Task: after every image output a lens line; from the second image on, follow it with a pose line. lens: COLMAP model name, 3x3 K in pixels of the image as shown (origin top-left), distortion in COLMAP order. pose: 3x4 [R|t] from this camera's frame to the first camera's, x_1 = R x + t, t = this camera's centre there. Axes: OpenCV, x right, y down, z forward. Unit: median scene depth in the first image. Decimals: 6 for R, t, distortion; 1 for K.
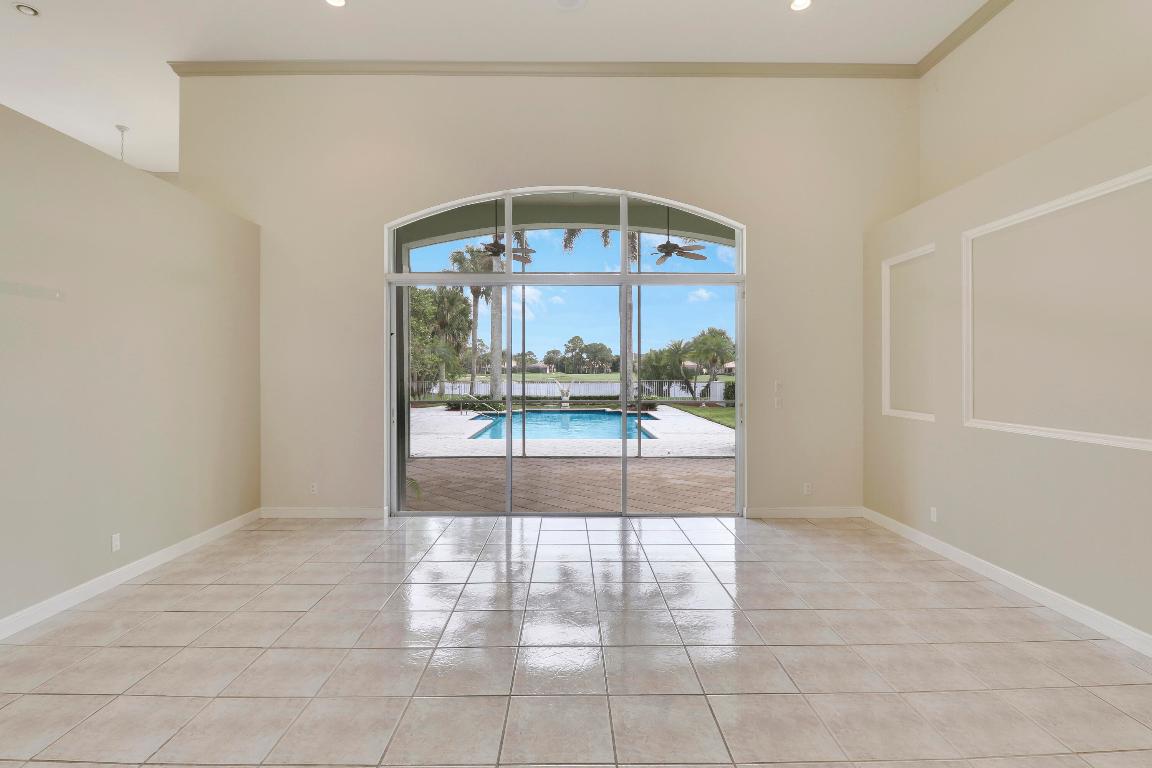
lens RADIAL K [[549.0, 0, 572.1], [0, 549.0, 382.1], [0, 0, 1]] dist [0.000480, 0.000046]
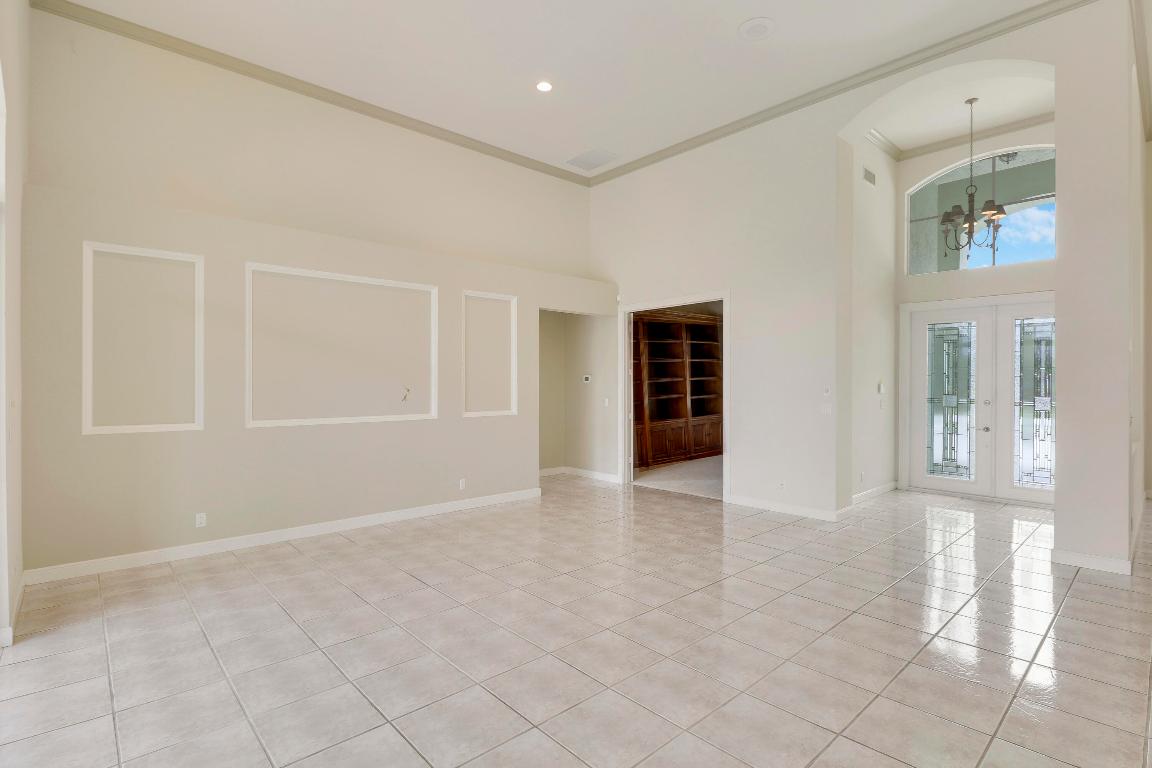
lens RADIAL K [[549.0, 0, 572.1], [0, 549.0, 382.1], [0, 0, 1]] dist [0.000480, 0.000046]
pose [[-0.666672, 0.002082, 0.745348, -0.555990], [0.010794, 0.999918, 0.006861, -0.015865], [-0.745273, 0.012619, -0.666640, 1.129811]]
